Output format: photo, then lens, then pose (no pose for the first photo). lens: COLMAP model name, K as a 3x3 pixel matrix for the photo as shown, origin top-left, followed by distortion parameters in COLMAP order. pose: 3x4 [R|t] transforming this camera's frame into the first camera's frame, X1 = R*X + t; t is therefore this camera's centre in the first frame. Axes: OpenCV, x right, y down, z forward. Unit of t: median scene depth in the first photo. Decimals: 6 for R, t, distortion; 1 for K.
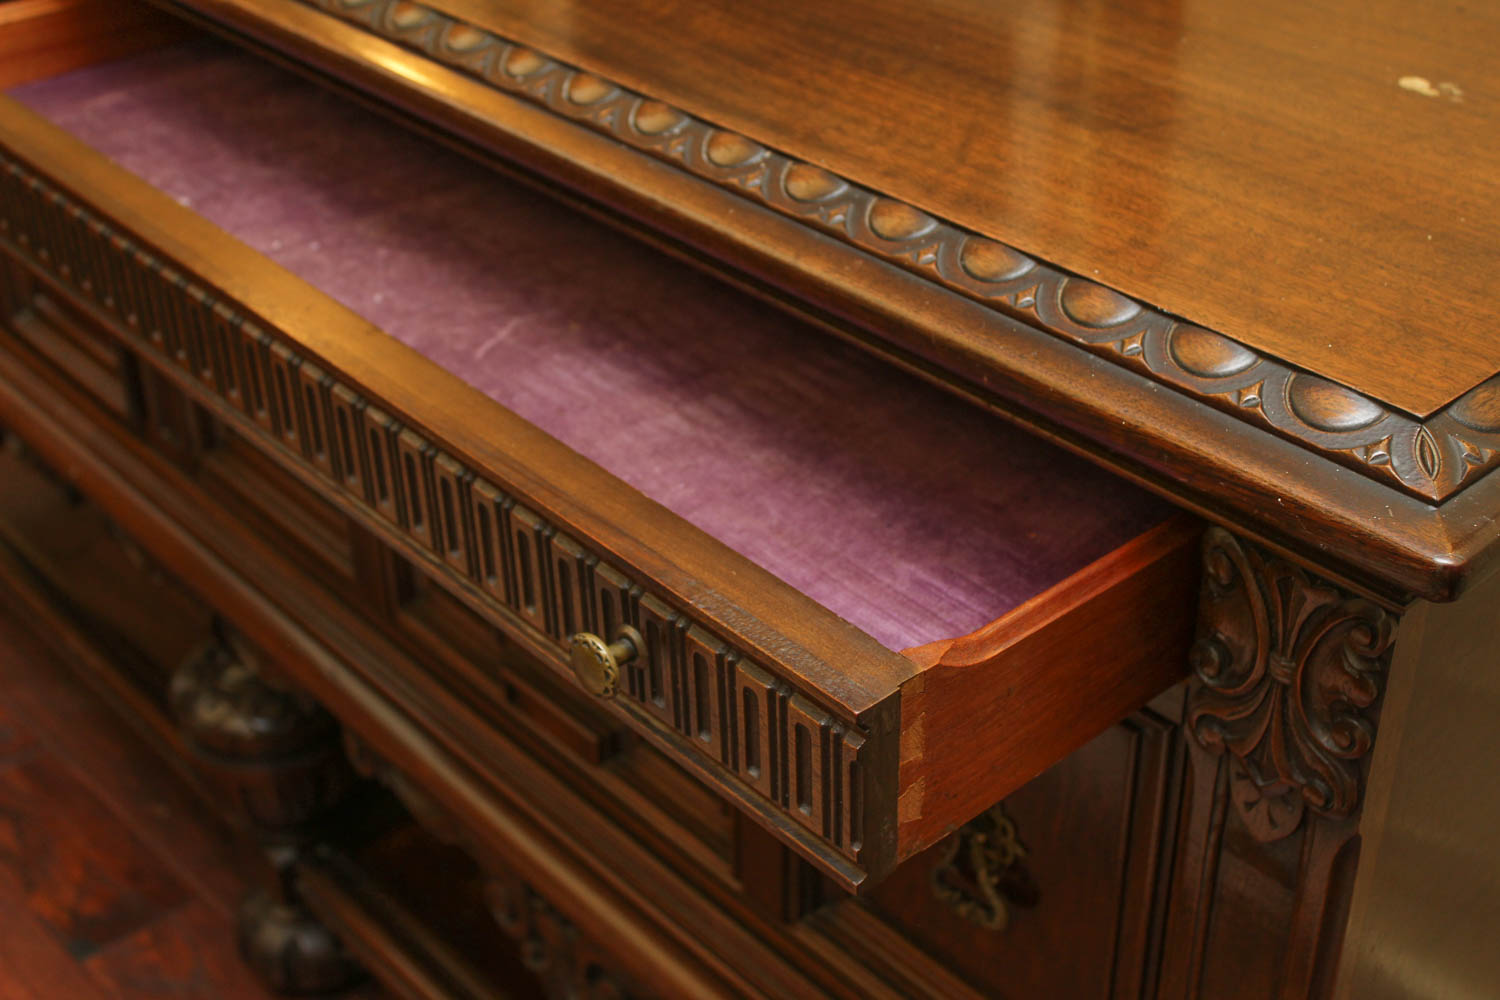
lens RADIAL K [[1998.3, 0, 750.0], [0, 1998.3, 500.0], [0, 0, 1]] dist [-0.036911, 0.000953]
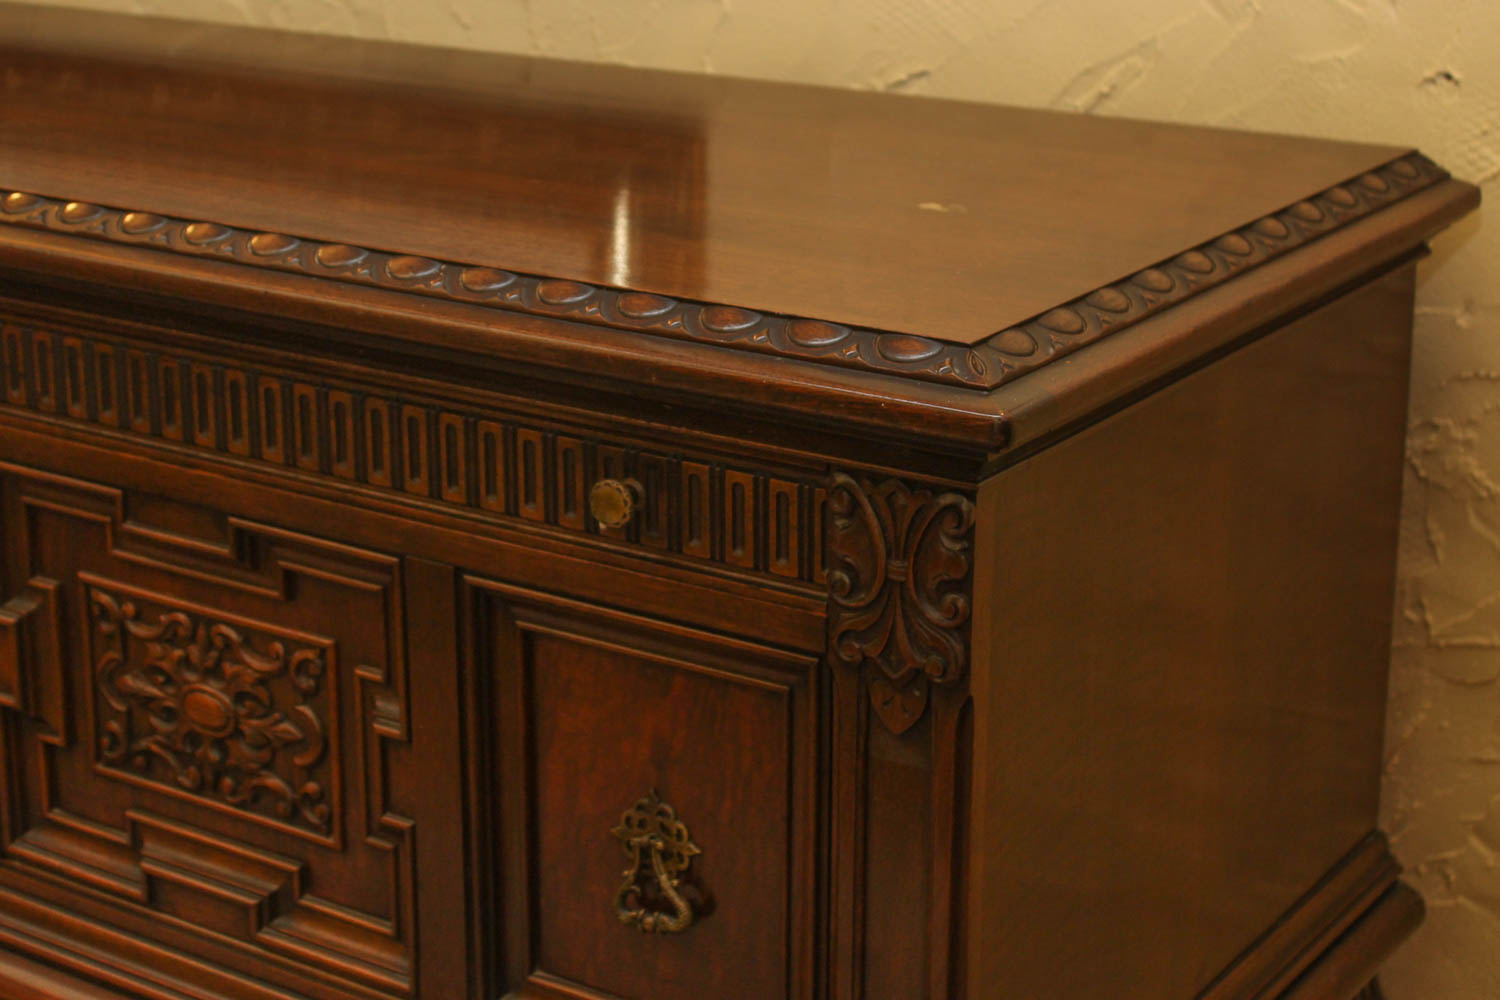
lens RADIAL K [[2768.2, 0, 750.0], [0, 2768.2, 500.0], [0, 0, 1]] dist [0.014551, 0.081271]
pose [[0.963905, -0.048754, 0.261745, -0.305222], [0.118649, 0.958736, -0.258357, 0.498798], [-0.238348, 0.280087, 0.929915, -0.699075]]
